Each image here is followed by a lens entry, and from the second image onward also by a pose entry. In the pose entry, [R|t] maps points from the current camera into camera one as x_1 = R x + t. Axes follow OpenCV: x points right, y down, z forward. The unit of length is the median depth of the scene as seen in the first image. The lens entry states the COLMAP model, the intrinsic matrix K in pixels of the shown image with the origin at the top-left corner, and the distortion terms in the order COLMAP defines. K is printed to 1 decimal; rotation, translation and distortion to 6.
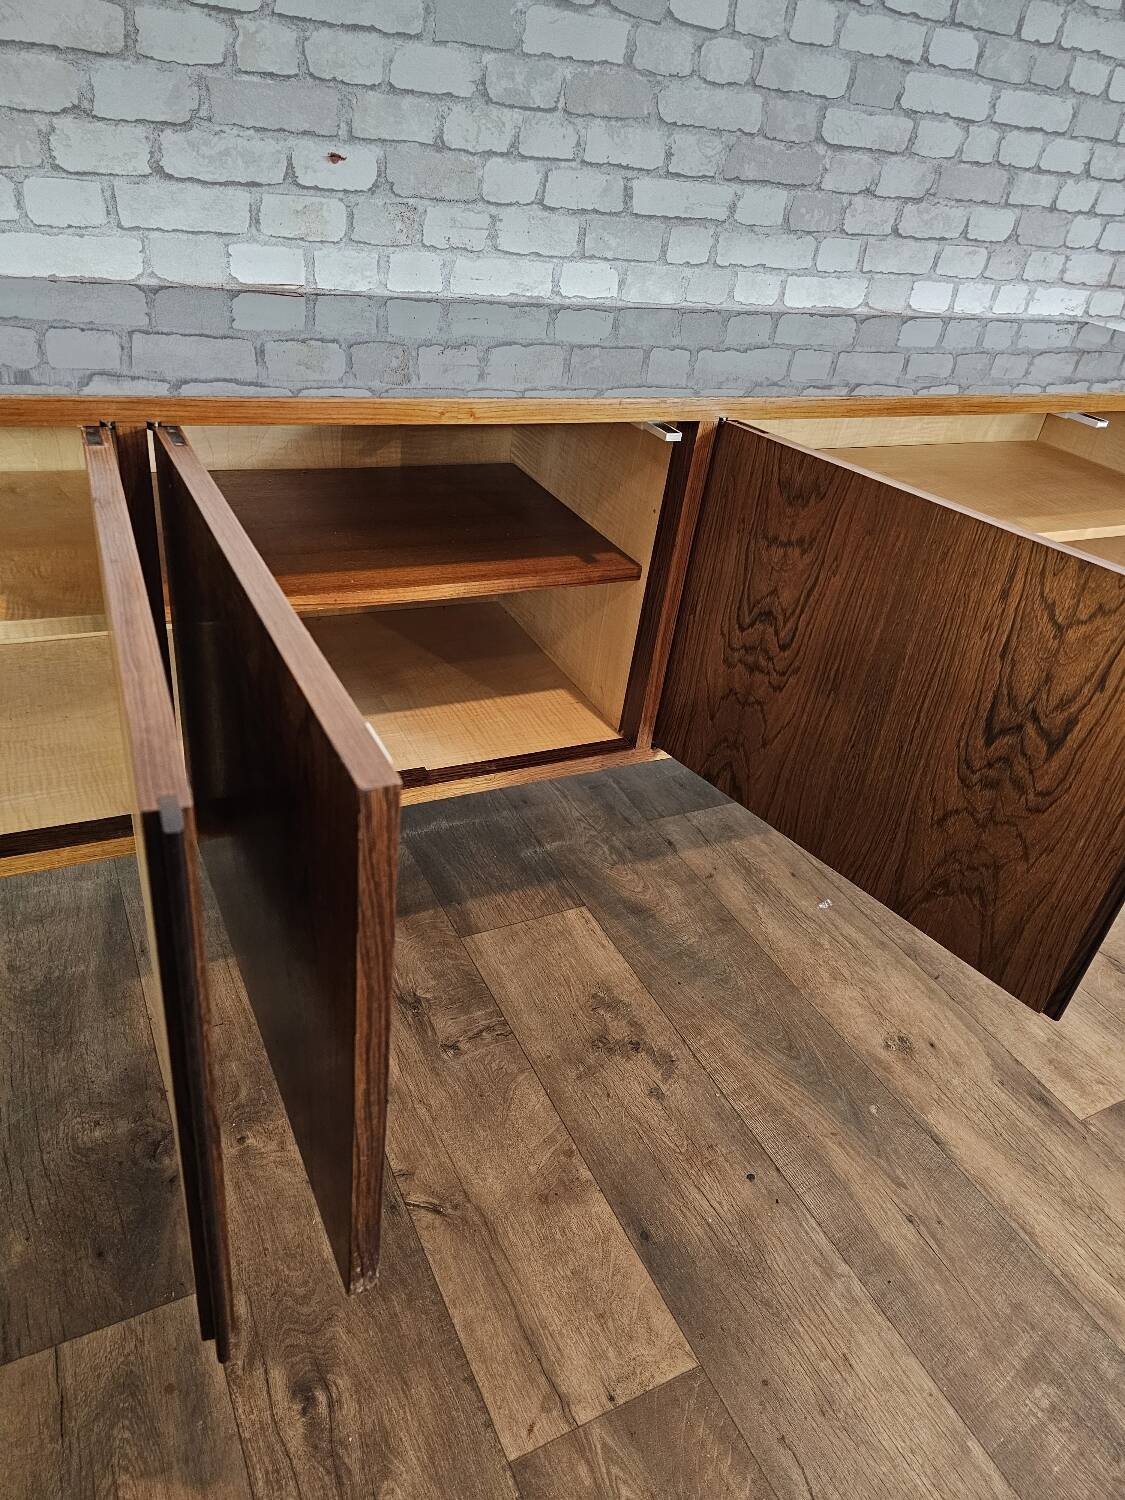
lens RADIAL K [[1008.7, 0, 554.1], [0, 1008.7, 742.4], [0, 0, 1]] dist [0.053666, -0.051273]
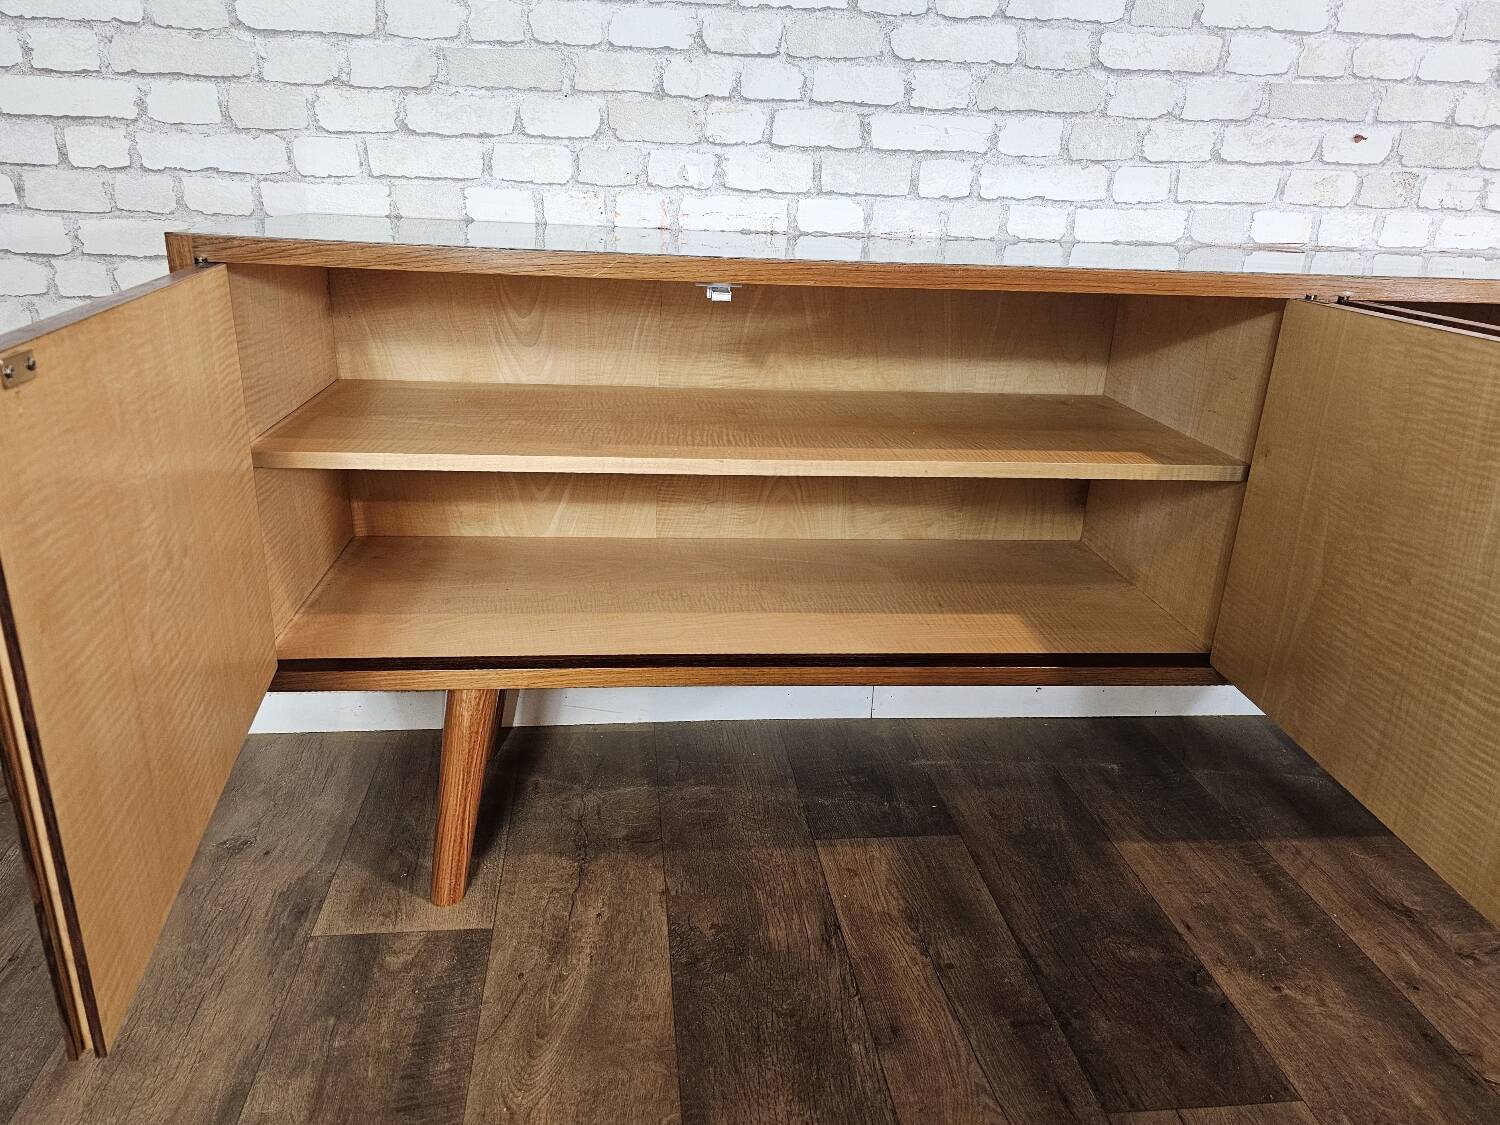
lens RADIAL K [[1065.4, 0, 739.7], [0, 1065.4, 564.9], [0, 0, 1]] dist [0.061185, -0.056468]
pose [[0.933809, 0.041447, -0.355363, -0.417313], [-0.125137, 0.968366, -0.215888, 0.263716], [0.335174, 0.246067, 0.909456, -0.254344]]
